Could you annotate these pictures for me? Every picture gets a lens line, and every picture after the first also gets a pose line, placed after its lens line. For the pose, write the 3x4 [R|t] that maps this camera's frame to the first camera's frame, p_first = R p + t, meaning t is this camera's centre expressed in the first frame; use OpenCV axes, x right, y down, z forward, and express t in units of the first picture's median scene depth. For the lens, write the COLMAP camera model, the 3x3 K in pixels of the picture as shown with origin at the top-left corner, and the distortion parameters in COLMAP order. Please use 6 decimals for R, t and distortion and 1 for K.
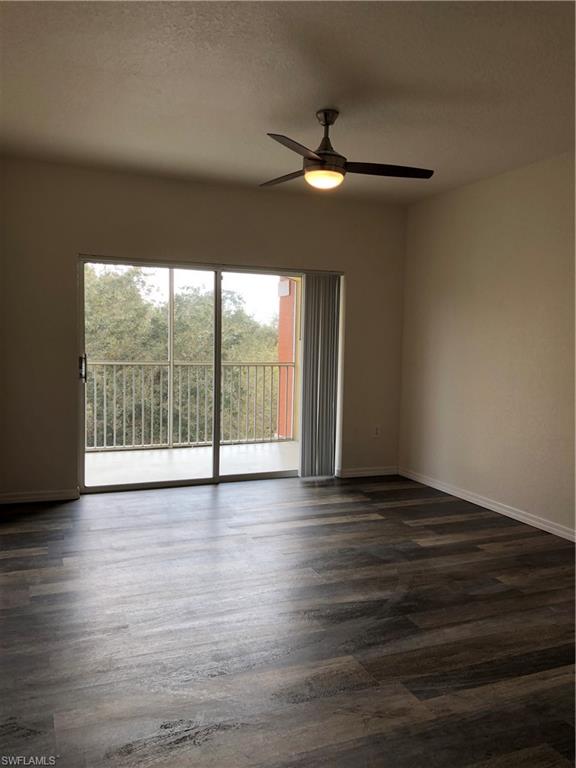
lens RADIAL K [[622.8, 0, 288.0], [0, 622.8, 384.0], [0, 0, 1]] dist [0.010693, 0.017595]
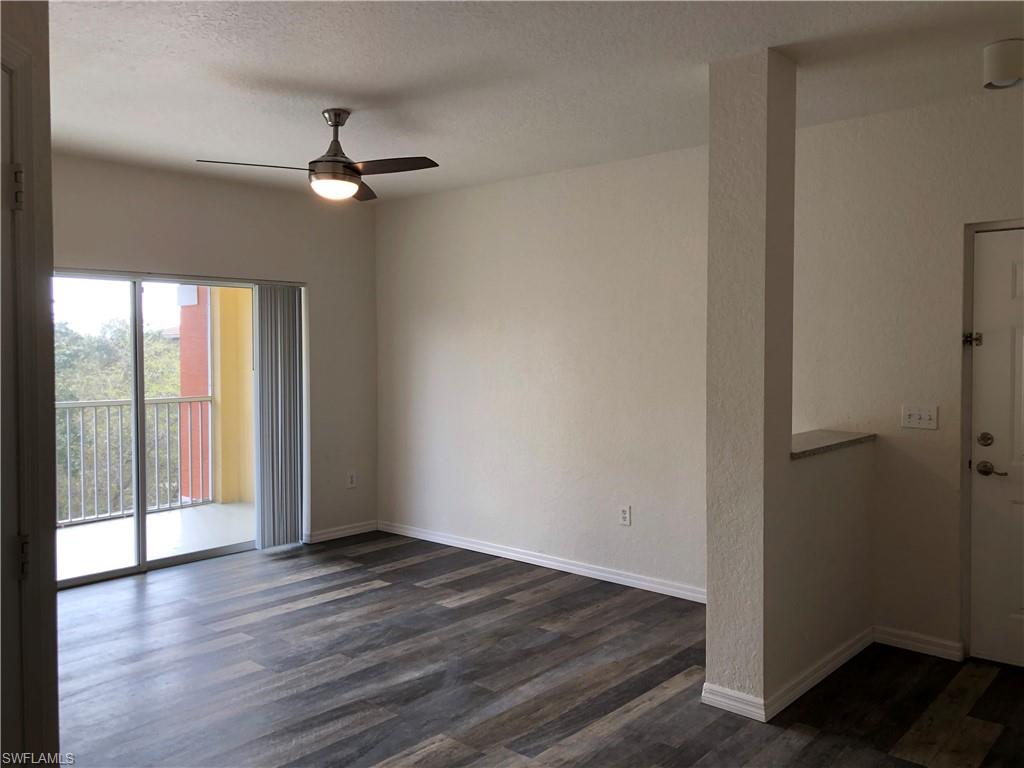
lens RADIAL K [[827.6, 0, 512.0], [0, 827.6, 384.0], [0, 0, 1]] dist [0.124388, -0.214421]
pose [[0.902857, -0.042142, 0.427870, -0.197391], [0.054127, 0.998408, -0.015878, -0.029523], [-0.426519, 0.037495, 0.903701, -0.103966]]
